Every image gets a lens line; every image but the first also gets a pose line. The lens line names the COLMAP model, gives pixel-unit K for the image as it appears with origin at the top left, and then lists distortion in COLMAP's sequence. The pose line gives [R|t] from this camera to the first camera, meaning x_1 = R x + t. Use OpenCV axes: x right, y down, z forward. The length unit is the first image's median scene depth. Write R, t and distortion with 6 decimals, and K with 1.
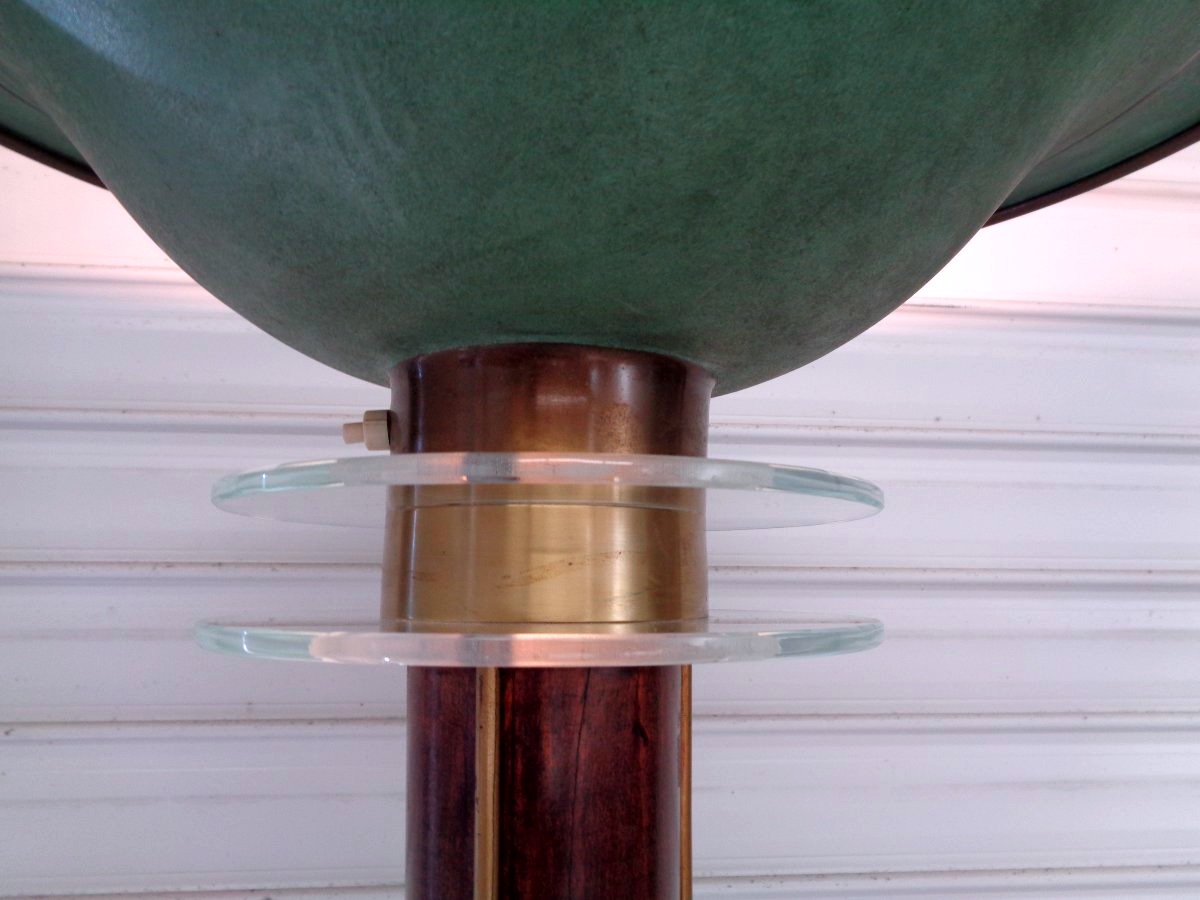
lens RADIAL K [[864.6, 0, 600.0], [0, 864.6, 450.0], [0, 0, 1]] dist [-0.031706, 0.002107]
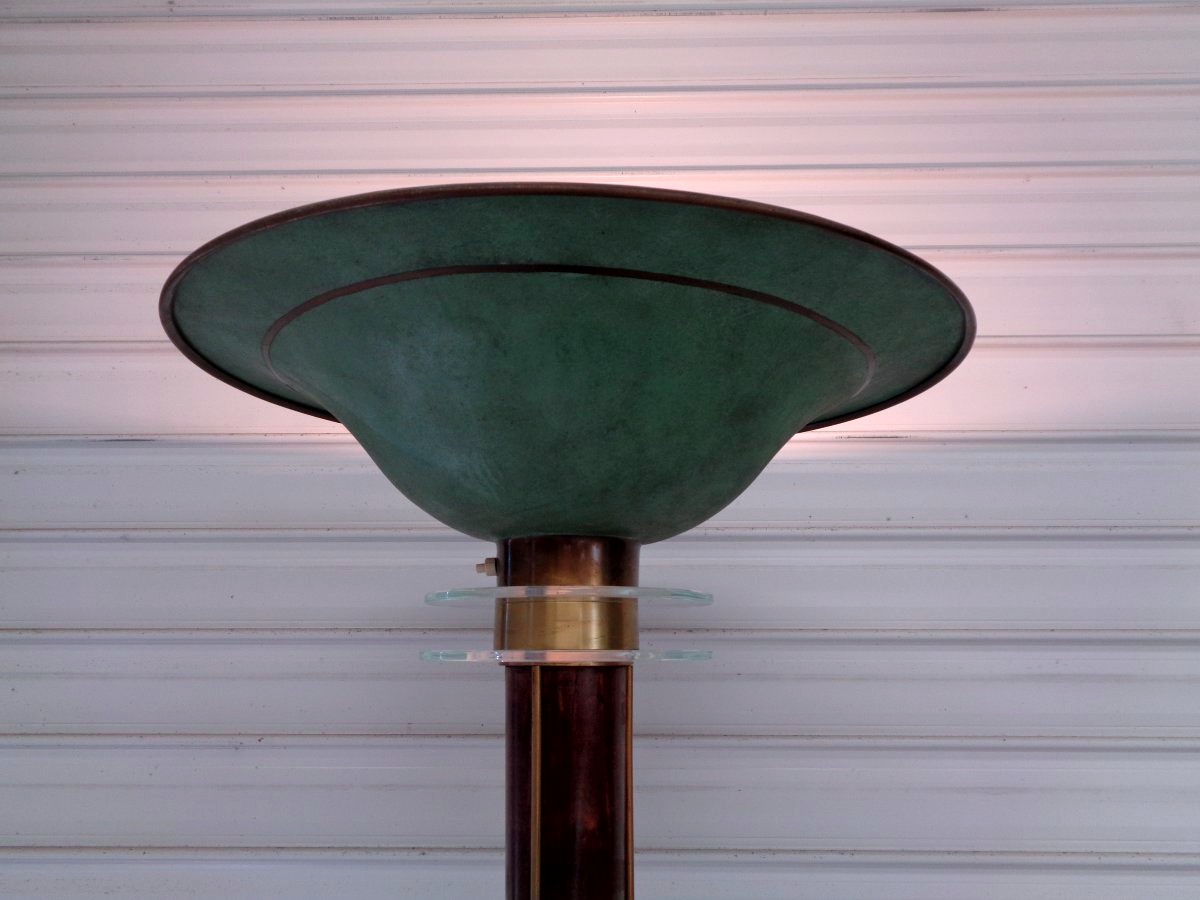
lens RADIAL K [[864.6, 0, 600.0], [0, 864.6, 450.0], [0, 0, 1]] dist [-0.031706, 0.002107]
pose [[0.991739, -0.032529, -0.124079, 0.296564], [0.023240, 0.996868, -0.075591, -0.142358], [0.126149, 0.072083, 0.989389, -1.151412]]
